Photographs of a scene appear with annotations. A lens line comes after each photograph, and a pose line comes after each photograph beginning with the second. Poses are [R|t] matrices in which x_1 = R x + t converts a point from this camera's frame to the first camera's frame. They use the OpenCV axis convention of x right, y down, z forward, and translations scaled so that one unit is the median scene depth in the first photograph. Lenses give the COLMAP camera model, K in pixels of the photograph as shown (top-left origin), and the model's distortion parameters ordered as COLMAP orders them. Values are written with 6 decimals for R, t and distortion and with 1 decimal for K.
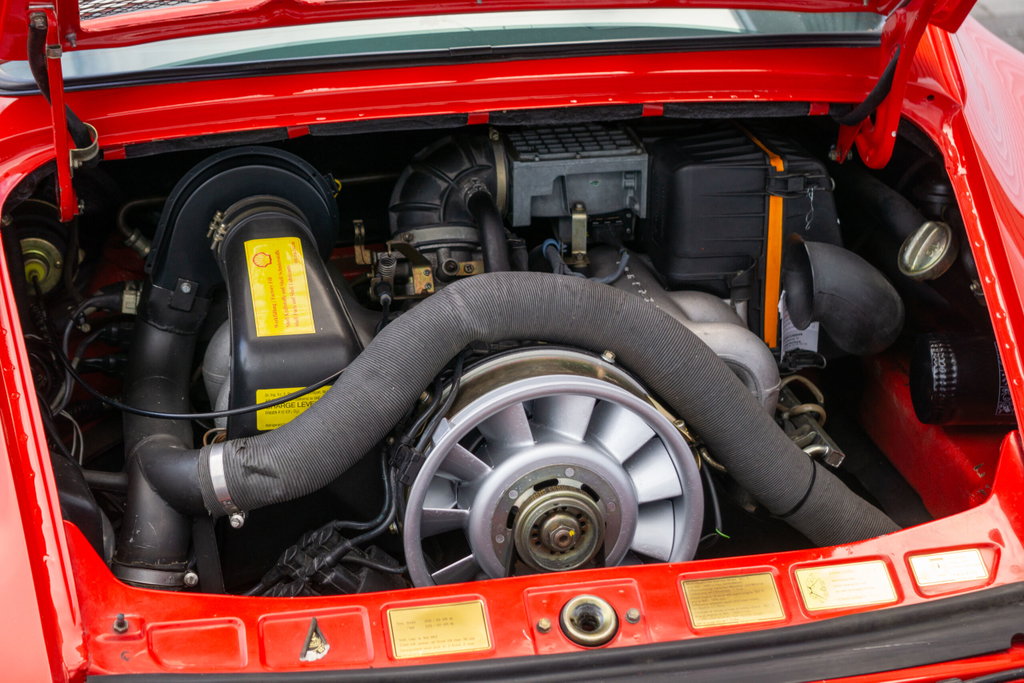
lens RADIAL K [[2417.6, 0, 512.4], [0, 2417.6, 342.6], [0, 0, 1]] dist [0.156577, 0.000000]
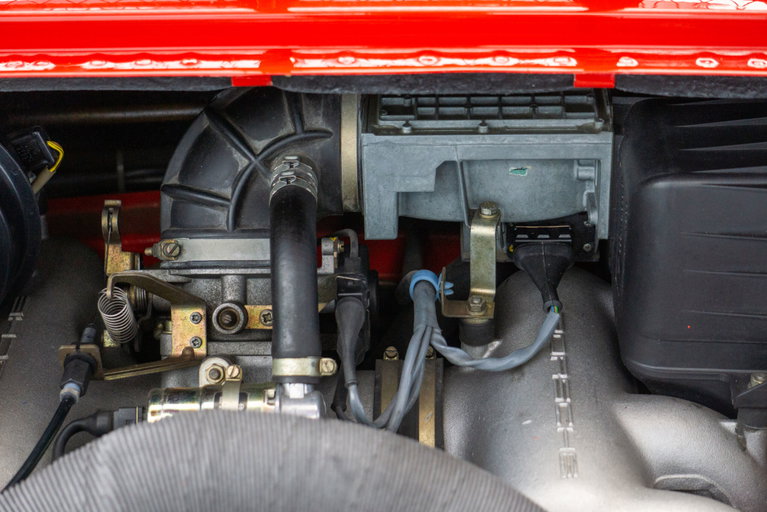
lens RADIAL K [[1997.7, 0, 382.2], [0, 1997.7, 253.3], [0, 0, 1]] dist [0.372263, 0.000000]
pose [[0.973003, 0.094952, -0.210354, 0.103724], [-0.064621, 0.987075, 0.146650, -0.114522], [0.221560, -0.129098, 0.966563, 0.549339]]
